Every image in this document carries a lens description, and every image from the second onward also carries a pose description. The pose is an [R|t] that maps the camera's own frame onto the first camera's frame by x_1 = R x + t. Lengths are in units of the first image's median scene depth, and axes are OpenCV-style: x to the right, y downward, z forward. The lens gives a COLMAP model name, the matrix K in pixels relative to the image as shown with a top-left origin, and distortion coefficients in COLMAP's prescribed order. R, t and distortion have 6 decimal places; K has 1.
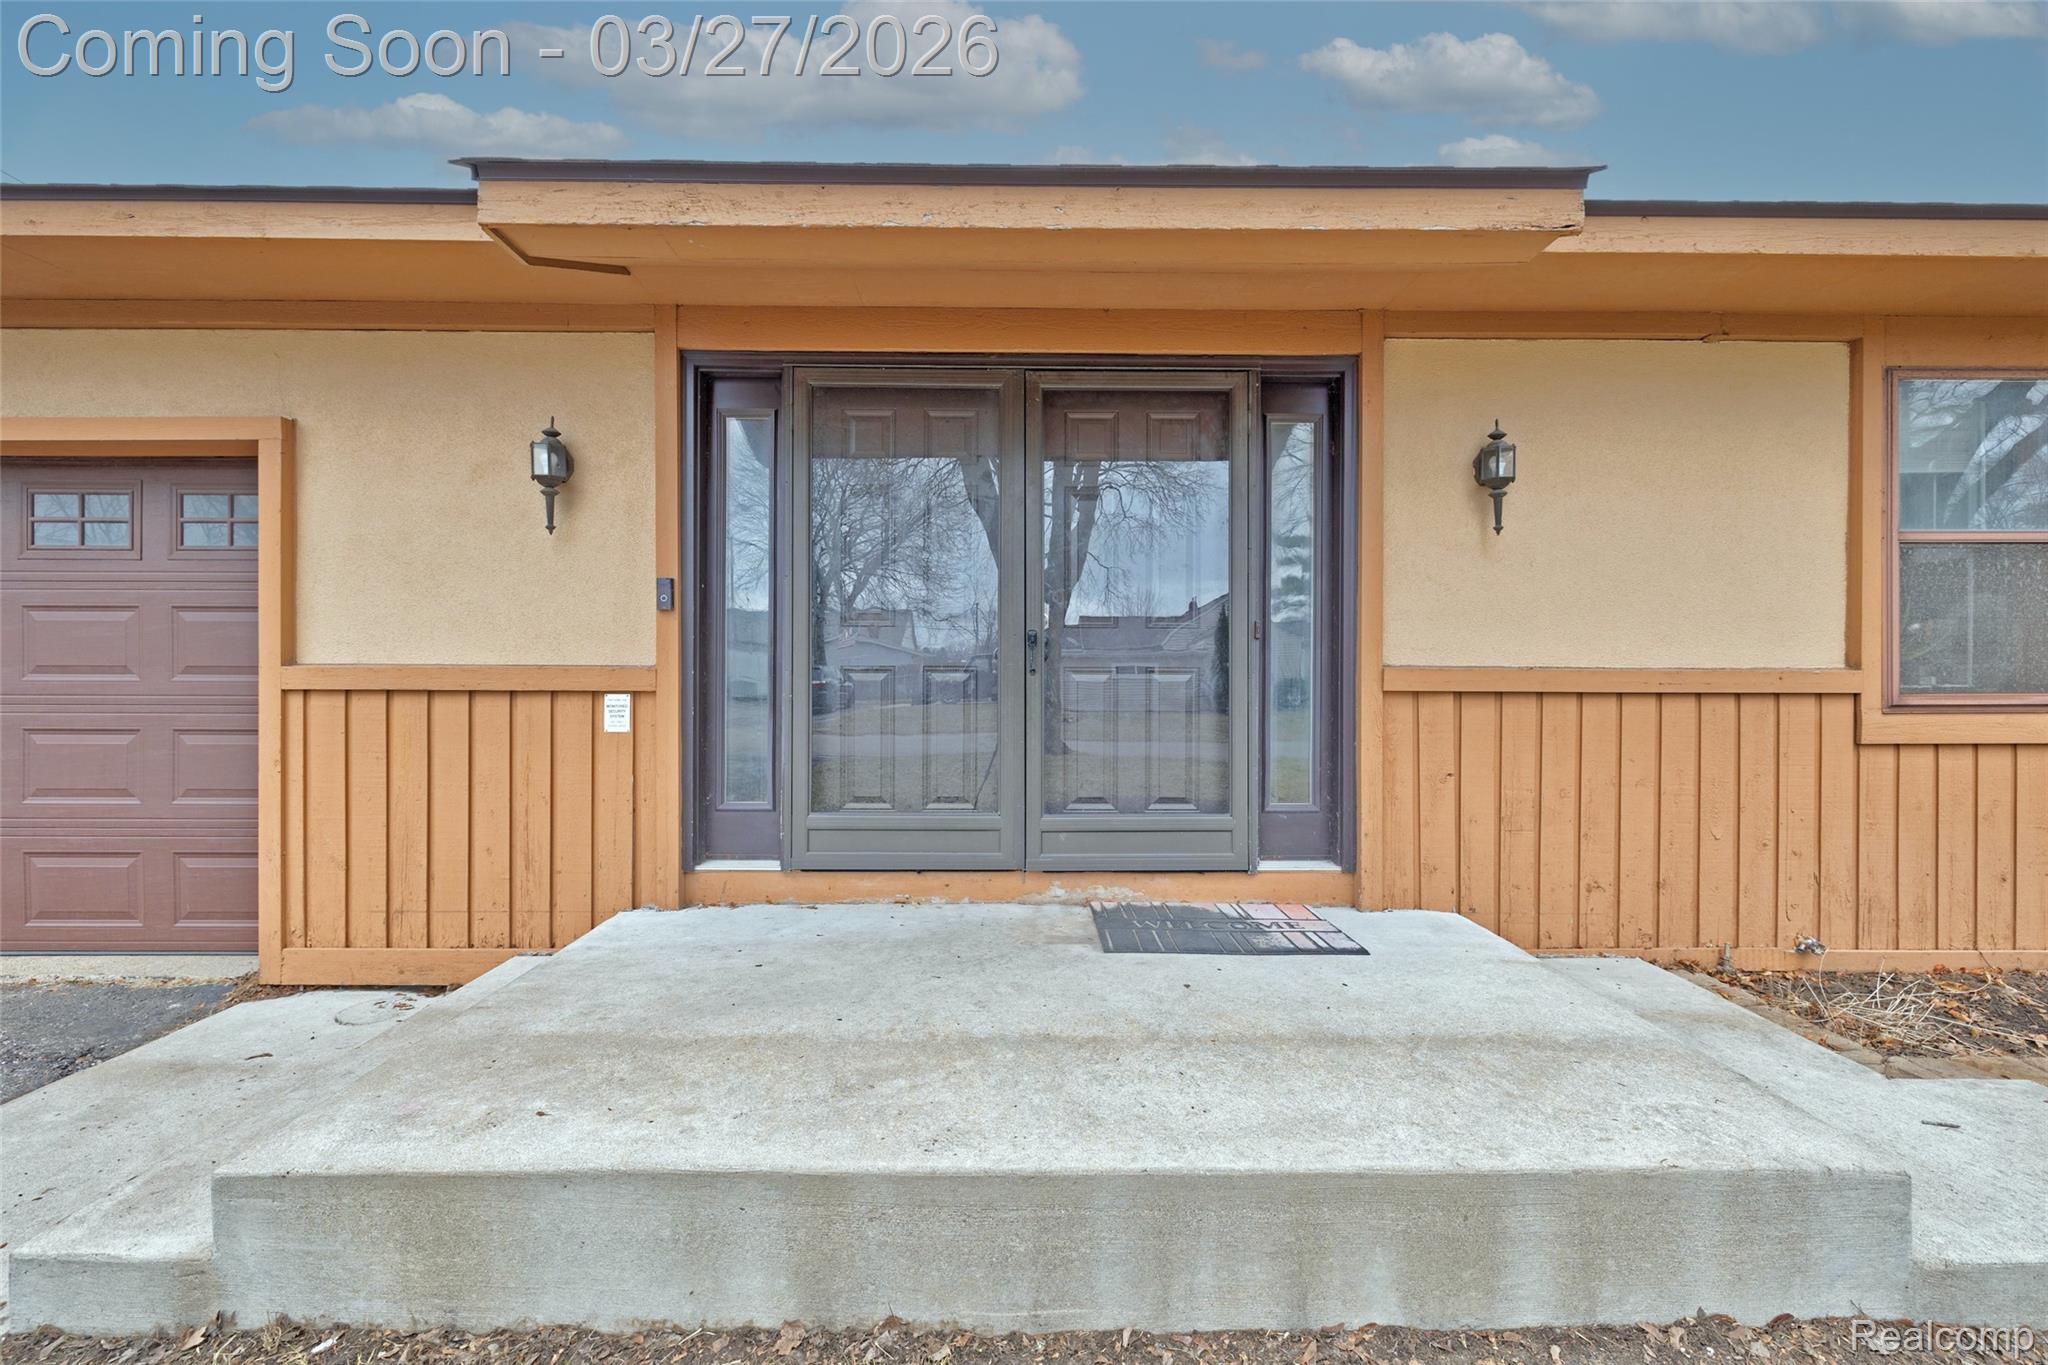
lens RADIAL K [[855.9, 0, 1031.3], [0, 855.9, 693.7], [0, 0, 1]] dist [0.001407, -0.000178]
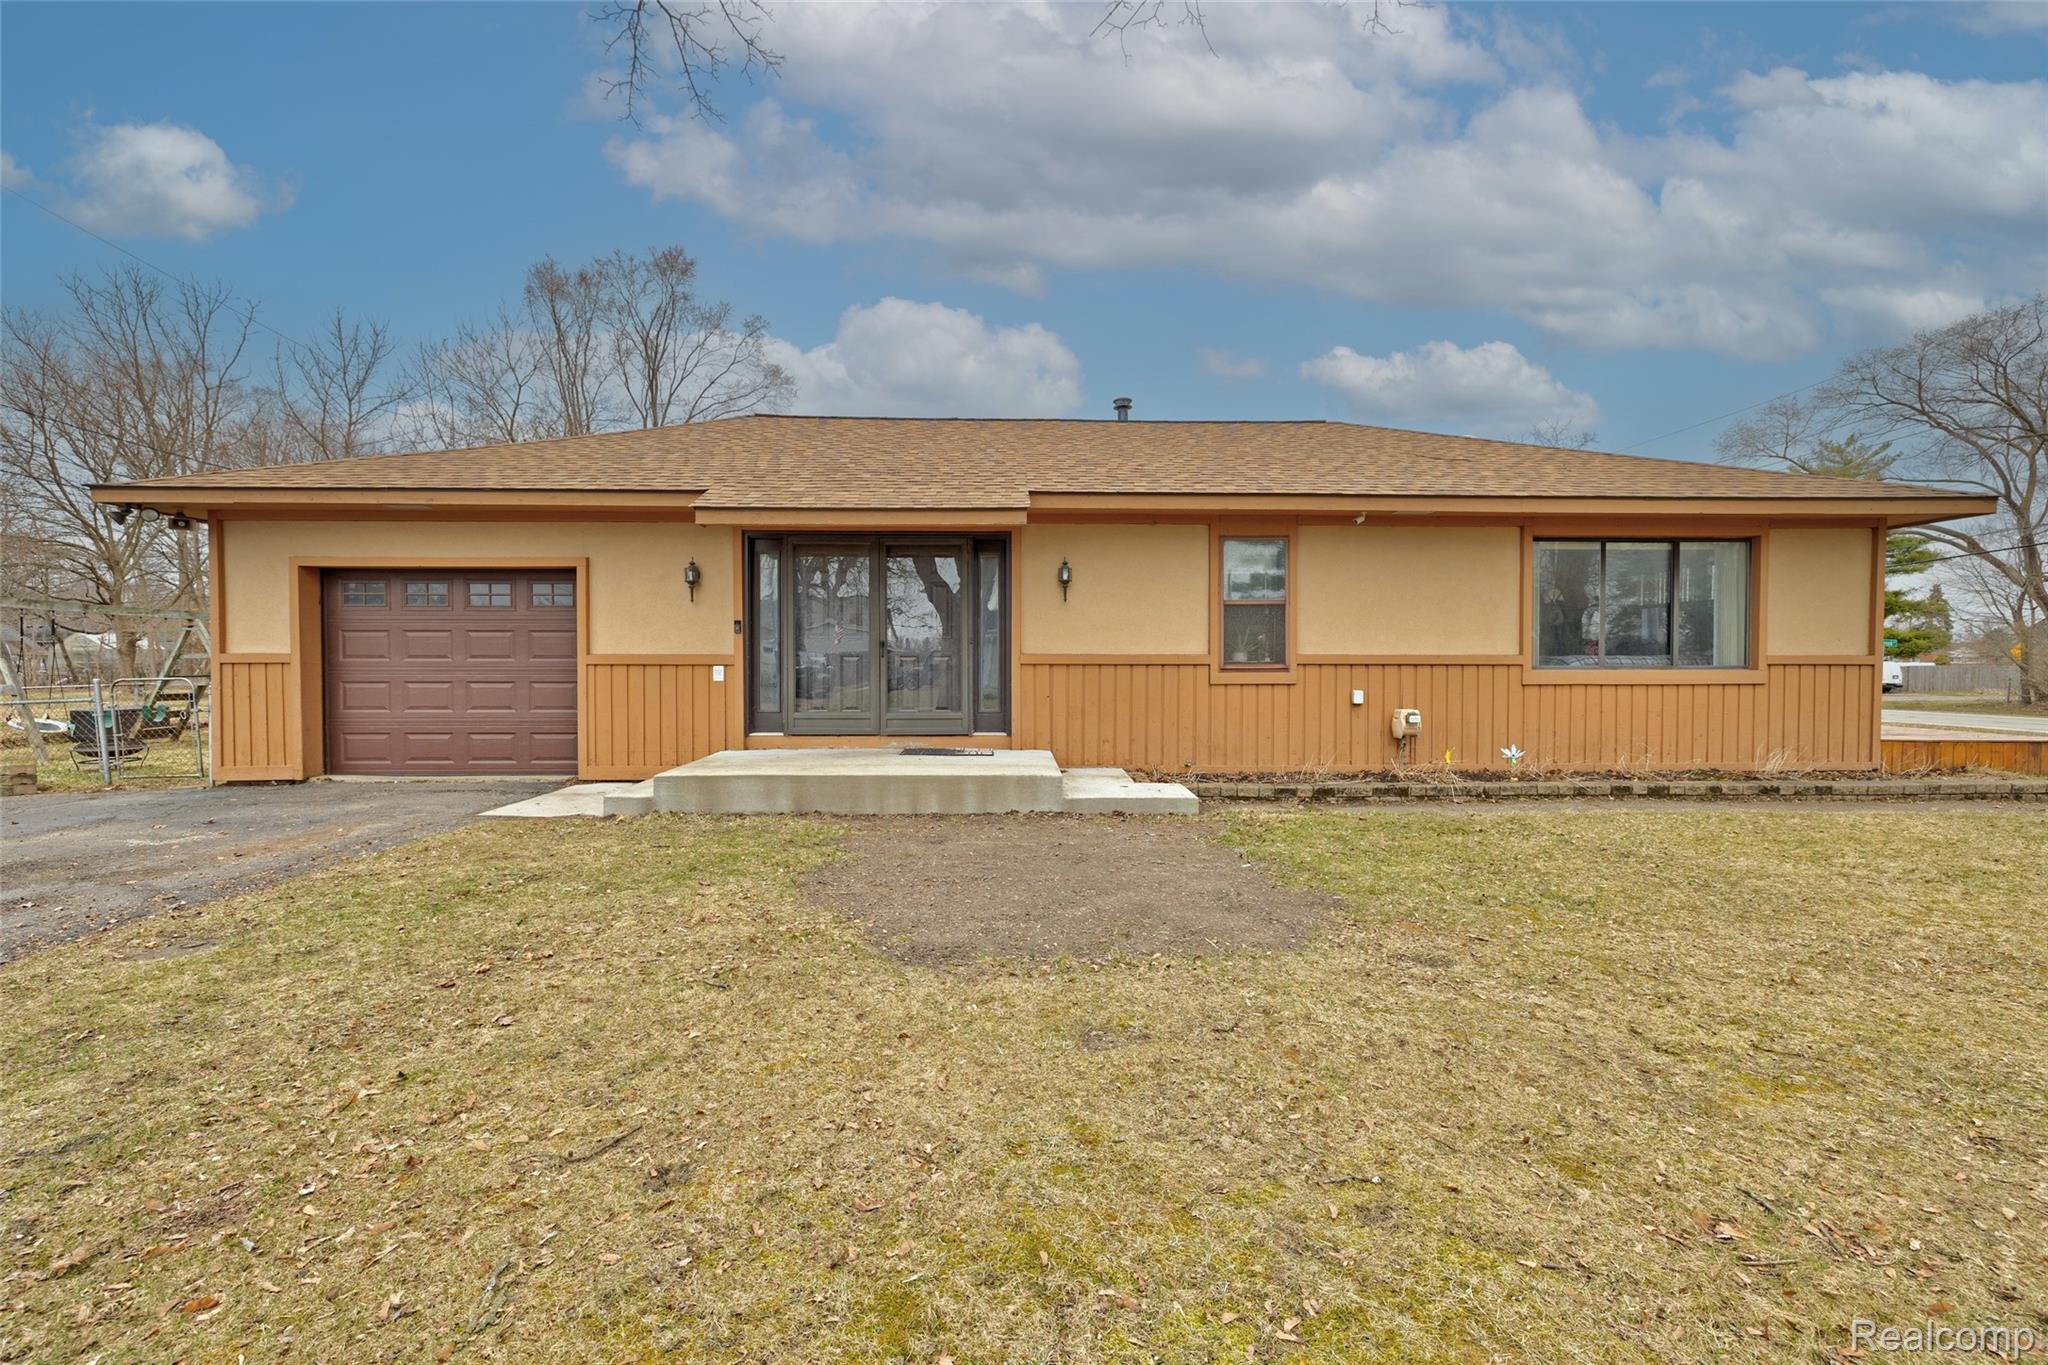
lens RADIAL K [[855.9, 0, 1026.5], [0, 855.9, 692.0], [0, 0, 1]] dist [0.001407, -0.000178]
pose [[0.999901, -0.002656, 0.013831, 0.391002], [0.002456, 0.999892, 0.014456, 0.043586], [-0.013868, -0.014421, 0.999800, -1.541811]]
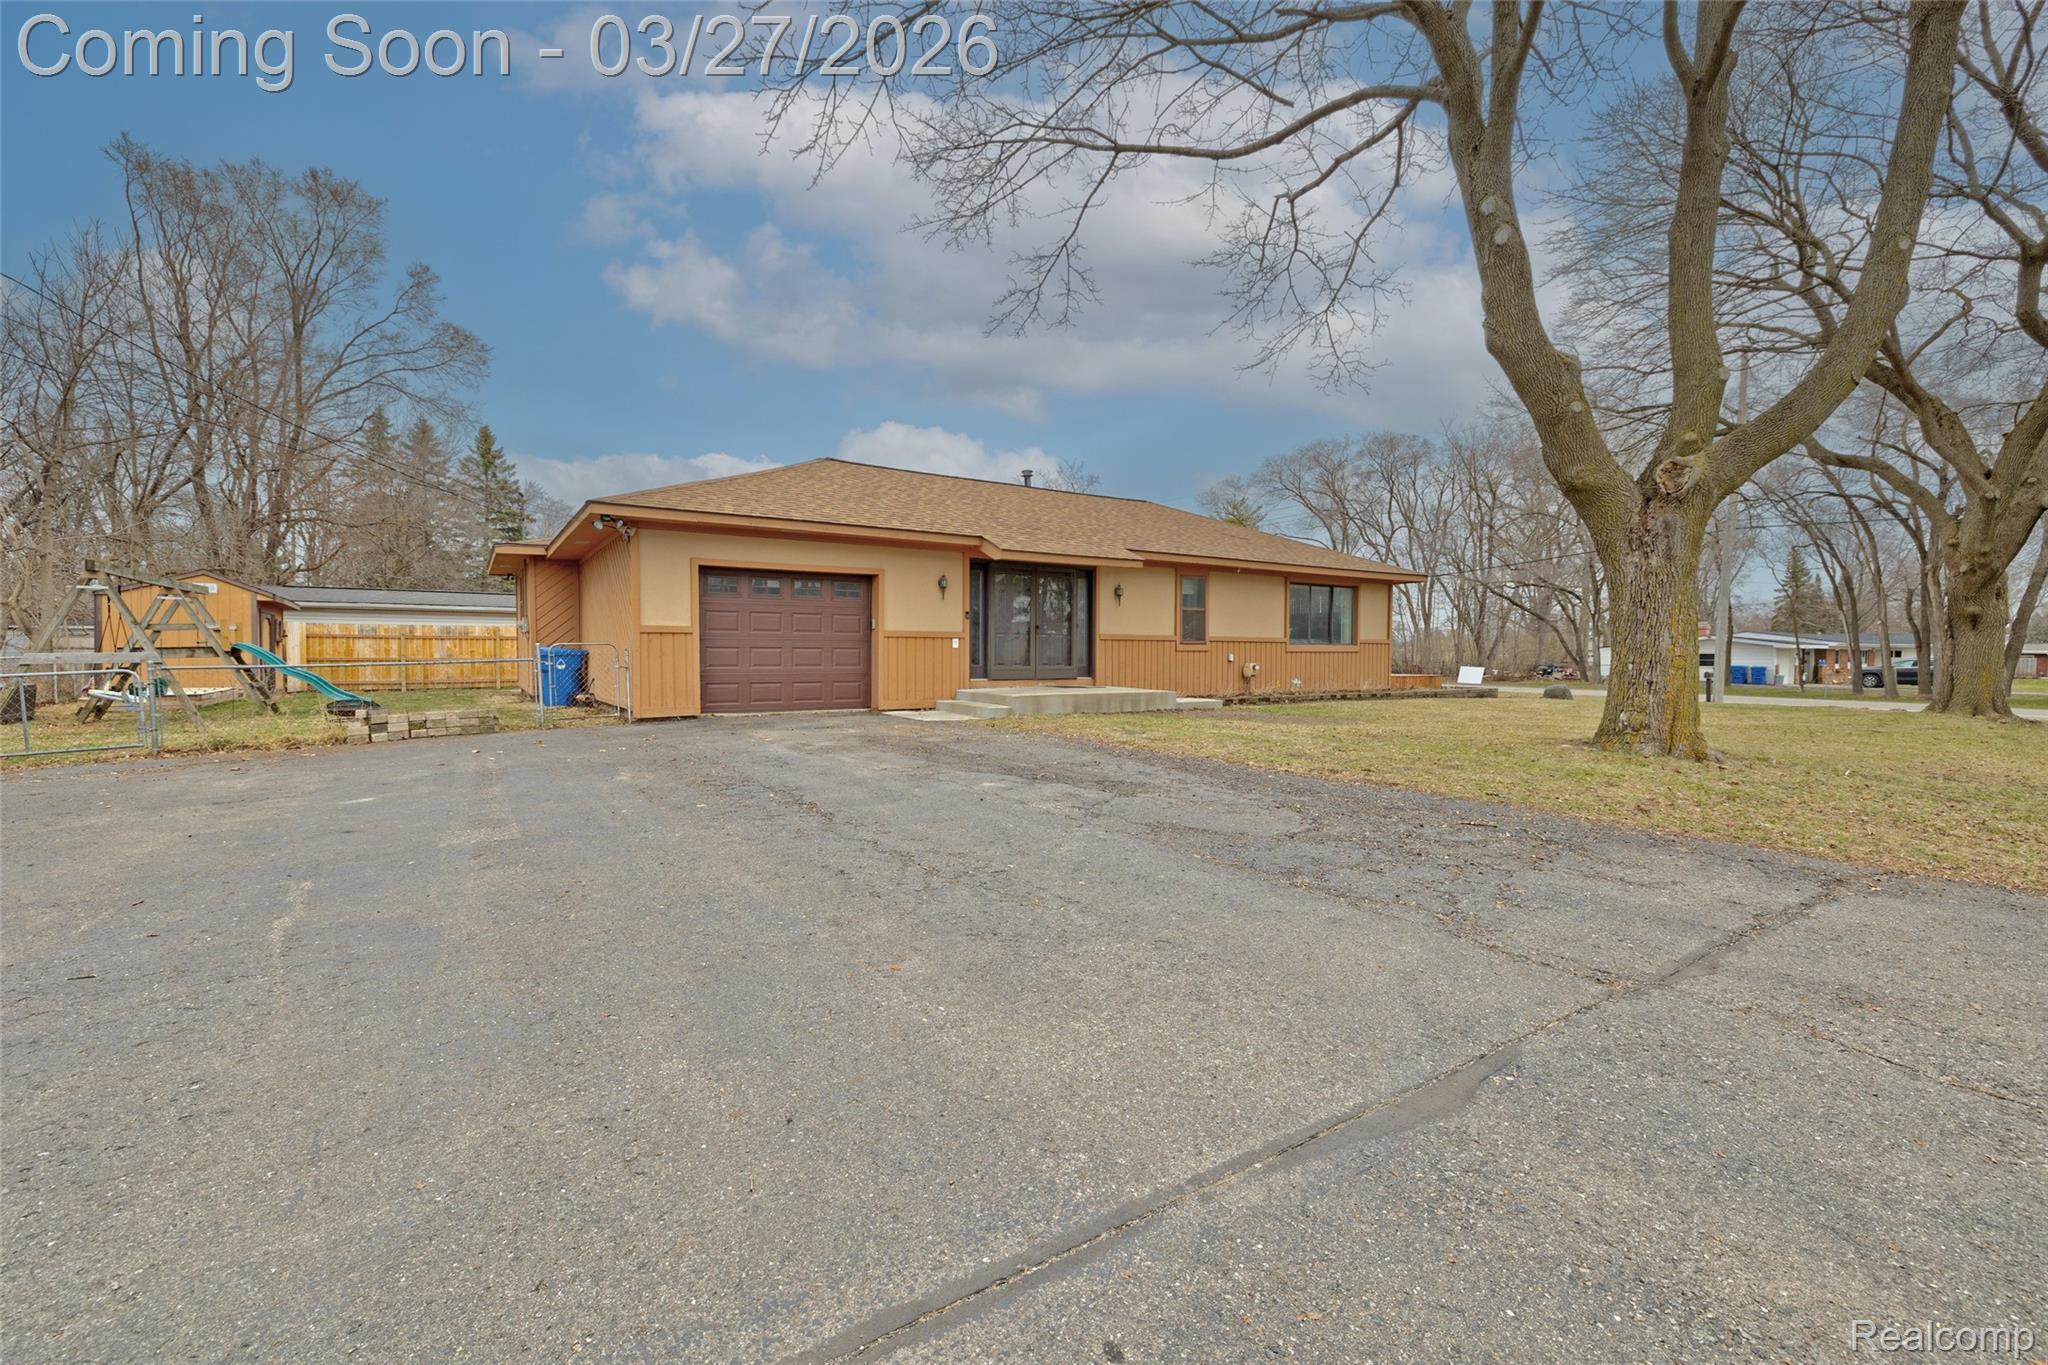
lens RADIAL K [[855.9, 0, 1015.0], [0, 855.9, 668.5], [0, 0, 1]] dist [0.001407, -0.000178]
pose [[0.848453, -0.009531, 0.529185, -2.452855], [0.008996, 0.999953, 0.003586, 0.135531], [-0.529194, 0.001718, 0.848499, -2.711994]]
